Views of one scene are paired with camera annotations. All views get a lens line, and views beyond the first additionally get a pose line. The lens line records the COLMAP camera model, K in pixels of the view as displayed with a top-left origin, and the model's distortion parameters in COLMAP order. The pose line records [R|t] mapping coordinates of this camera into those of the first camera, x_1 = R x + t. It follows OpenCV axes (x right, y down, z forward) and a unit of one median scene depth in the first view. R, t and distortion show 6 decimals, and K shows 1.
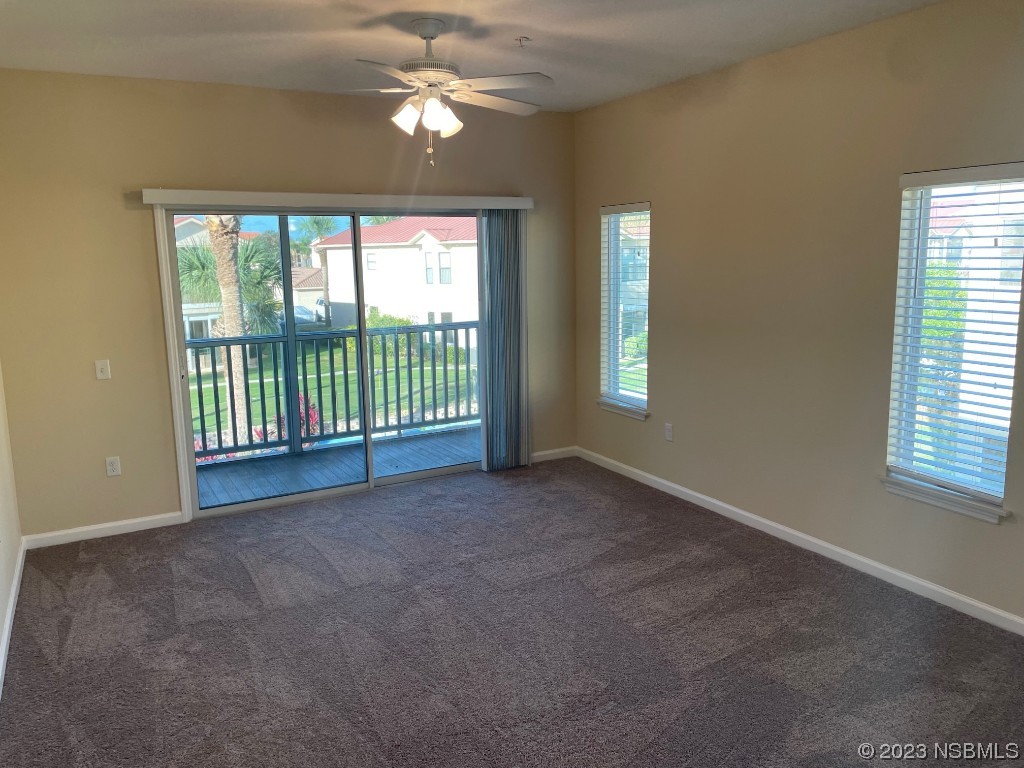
lens RADIAL K [[768.5, 0, 512.0], [0, 768.5, 384.0], [0, 0, 1]] dist [-0.001940, -0.000261]
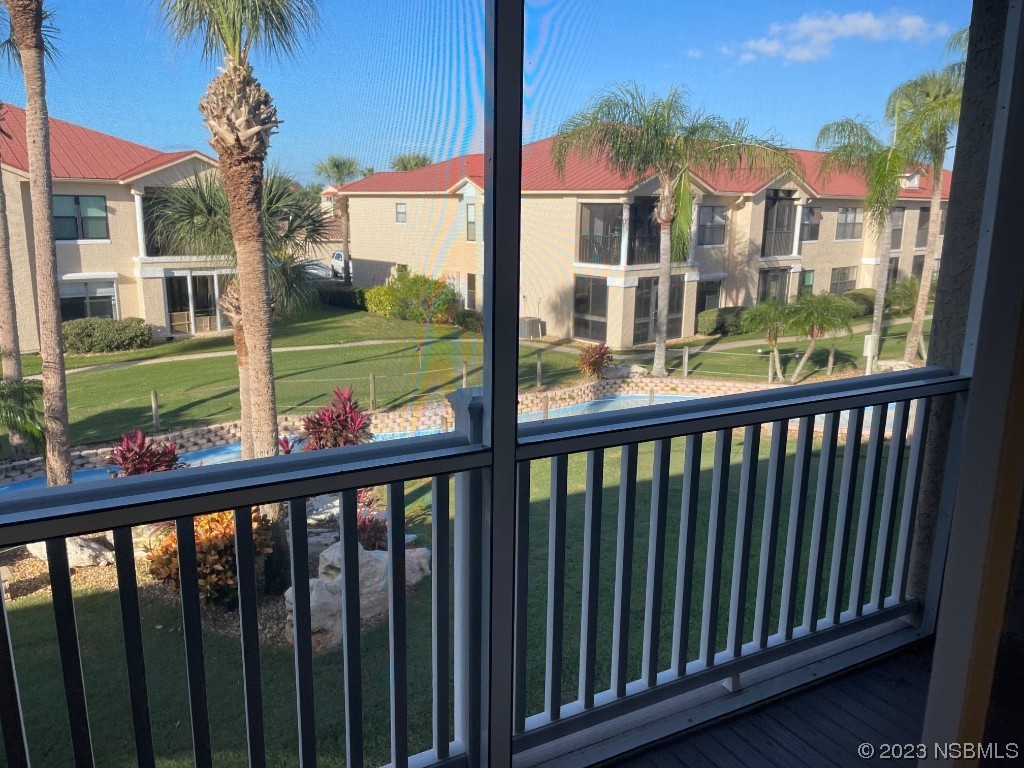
lens RADIAL K [[776.3, 0, 512.0], [0, 776.3, 384.0], [0, 0, 1]] dist [0.008598, 0.001892]
pose [[0.999465, 0.031720, -0.008002, -0.052300], [-0.031247, 0.998077, 0.053532, -0.018951], [0.009685, -0.053254, 0.998534, 0.129732]]
